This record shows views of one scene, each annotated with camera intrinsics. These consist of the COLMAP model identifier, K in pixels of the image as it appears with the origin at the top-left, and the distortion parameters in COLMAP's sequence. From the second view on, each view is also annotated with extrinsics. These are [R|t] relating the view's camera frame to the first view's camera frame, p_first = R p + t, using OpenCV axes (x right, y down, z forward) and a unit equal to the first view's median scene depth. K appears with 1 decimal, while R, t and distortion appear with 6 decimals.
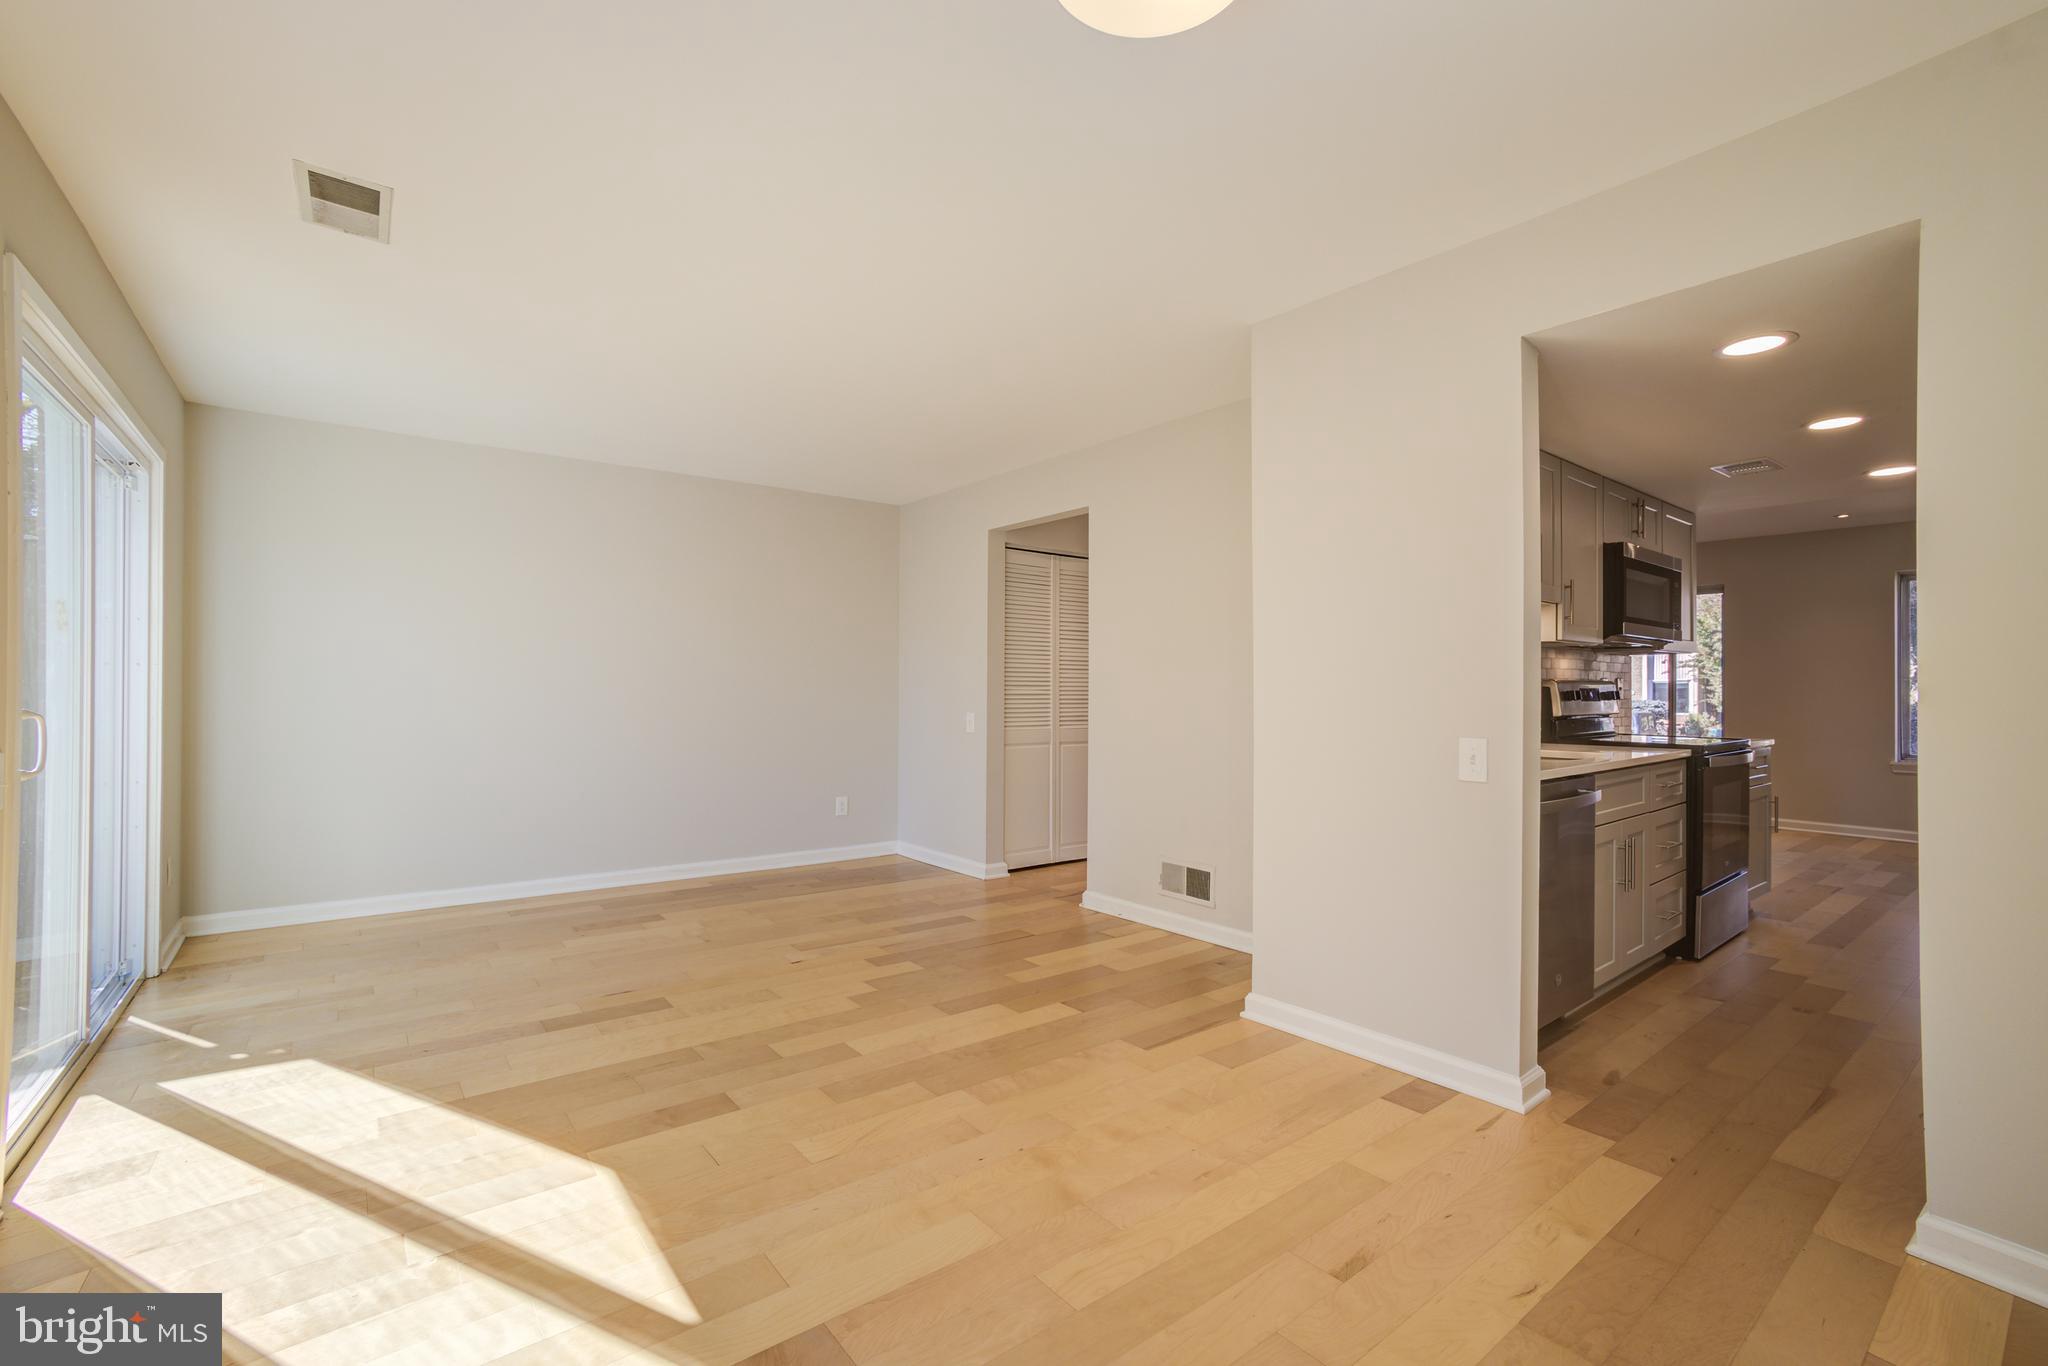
lens RADIAL K [[883.2, 0, 1024.0], [0, 883.2, 683.0], [0, 0, 1]] dist [0.000045, 0.000067]
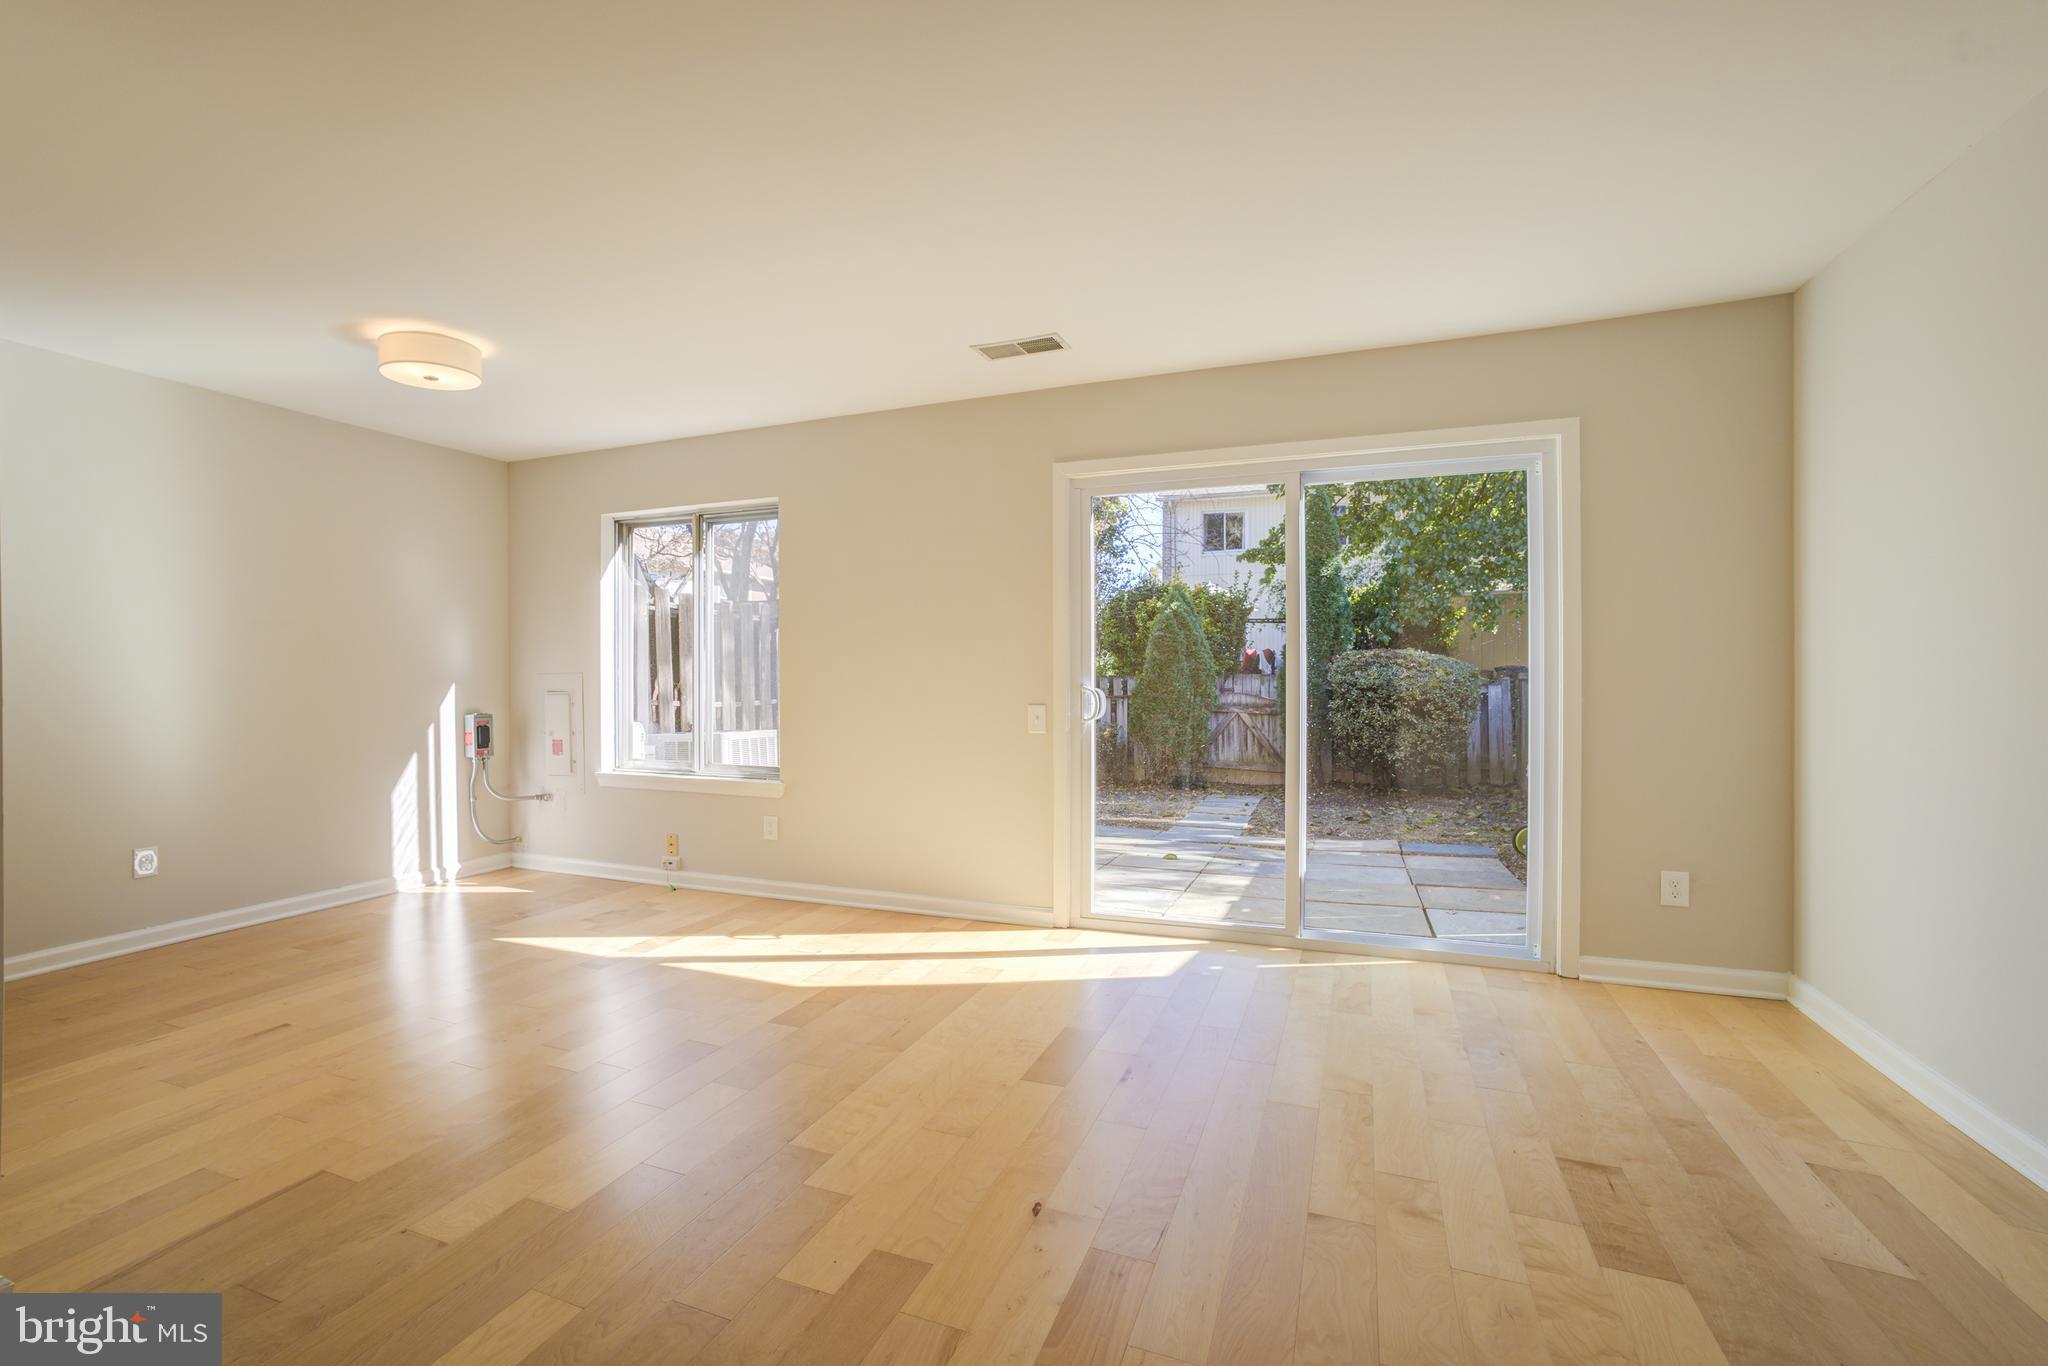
lens RADIAL K [[883.2, 0, 1024.0], [0, 883.2, 683.0], [0, 0, 1]] dist [0.000045, 0.000067]
pose [[-0.847446, 0.001005, -0.530880, 0.031612], [0.002829, 0.999993, -0.002623, 0.009372], [0.530873, -0.003725, -0.847443, 1.891264]]
